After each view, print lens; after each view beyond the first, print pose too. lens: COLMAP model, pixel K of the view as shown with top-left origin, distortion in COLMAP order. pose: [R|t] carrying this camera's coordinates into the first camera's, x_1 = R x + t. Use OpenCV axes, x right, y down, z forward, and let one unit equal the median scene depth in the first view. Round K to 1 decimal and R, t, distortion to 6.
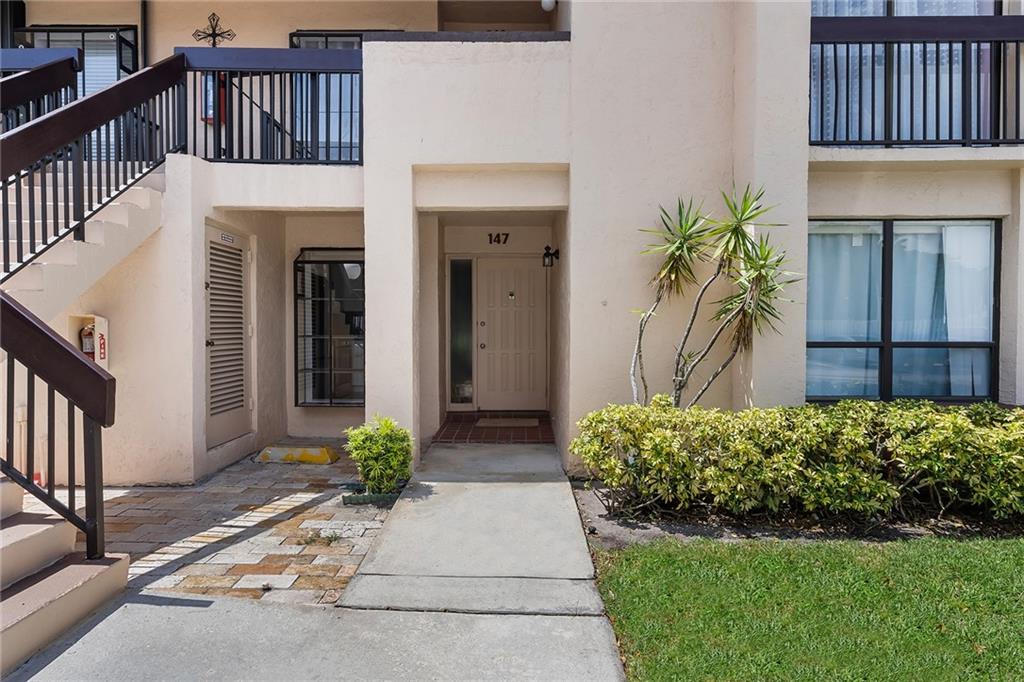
lens RADIAL K [[603.5, 0, 512.4], [0, 603.5, 330.6], [0, 0, 1]] dist [-0.001579, 0.013577]
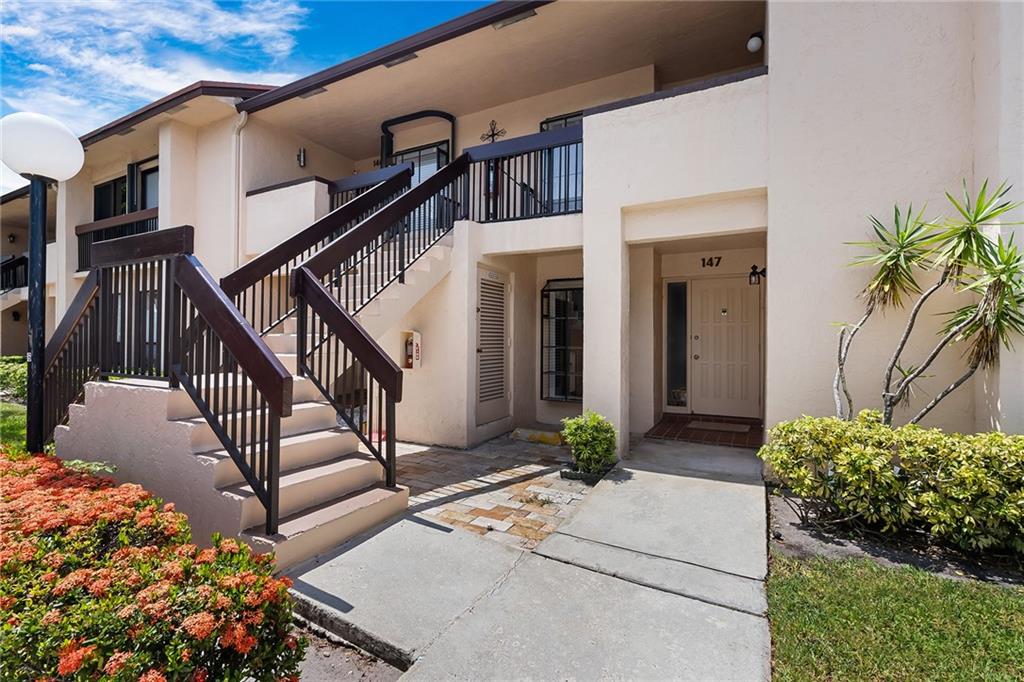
lens RADIAL K [[488.6, 0, 500.4], [0, 488.6, 330.3], [0, 0, 1]] dist [-0.001920, 0.000255]
pose [[0.871731, -0.005707, -0.489951, 0.111854], [-0.008664, 0.999596, -0.027058, 0.004492], [0.489908, 0.027832, 0.871330, 0.023208]]
